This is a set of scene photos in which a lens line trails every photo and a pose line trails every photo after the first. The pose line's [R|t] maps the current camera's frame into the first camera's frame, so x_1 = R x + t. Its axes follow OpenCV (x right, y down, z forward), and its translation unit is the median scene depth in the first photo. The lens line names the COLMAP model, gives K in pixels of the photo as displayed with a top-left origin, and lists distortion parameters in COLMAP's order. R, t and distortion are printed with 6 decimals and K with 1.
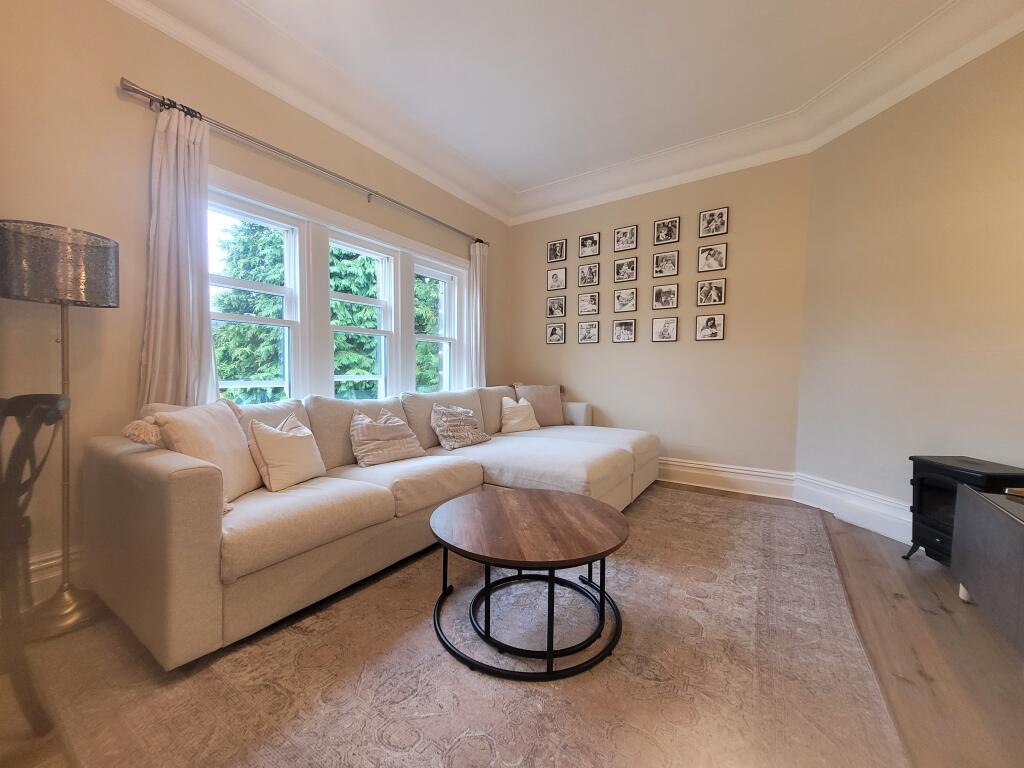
lens RADIAL K [[403.0, 0, 511.4], [0, 403.0, 380.8], [0, 0, 1]] dist [0.000887, 0.000067]
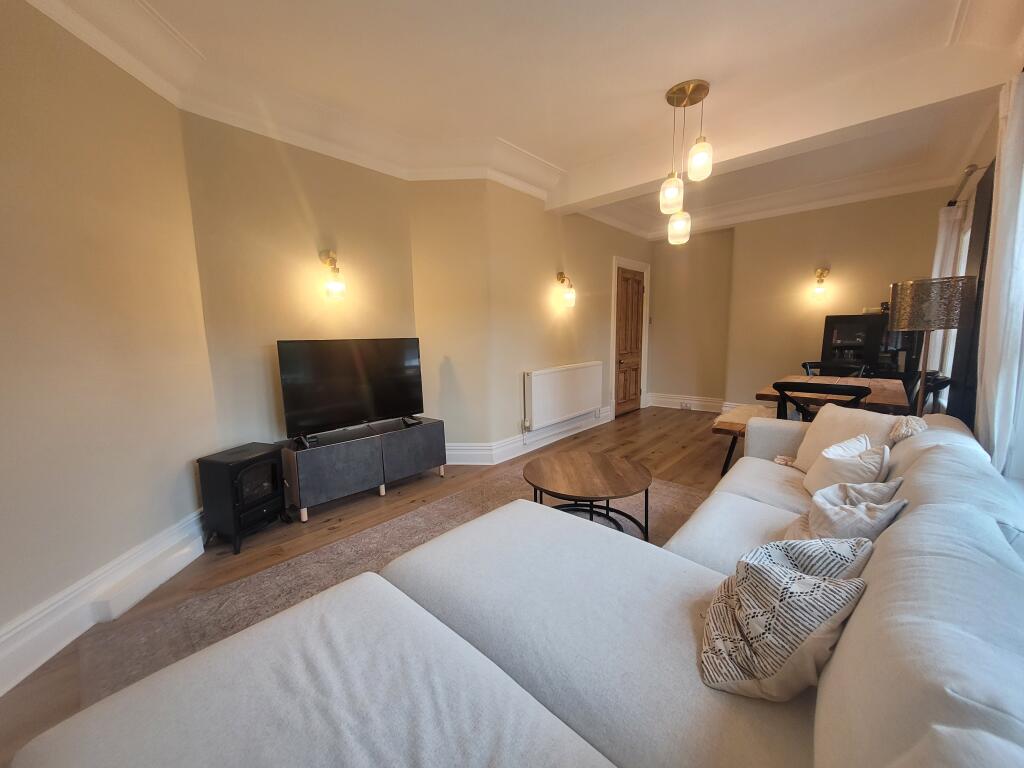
lens RADIAL K [[403.0, 0, 512.0], [0, 403.0, 383.1], [0, 0, 1]] dist [0.000887, 0.000067]
pose [[-0.988876, -0.009662, 0.148425, 0.096716], [0.013082, 0.988370, 0.151501, -0.235930], [-0.148163, 0.151758, -0.977250, 2.513397]]
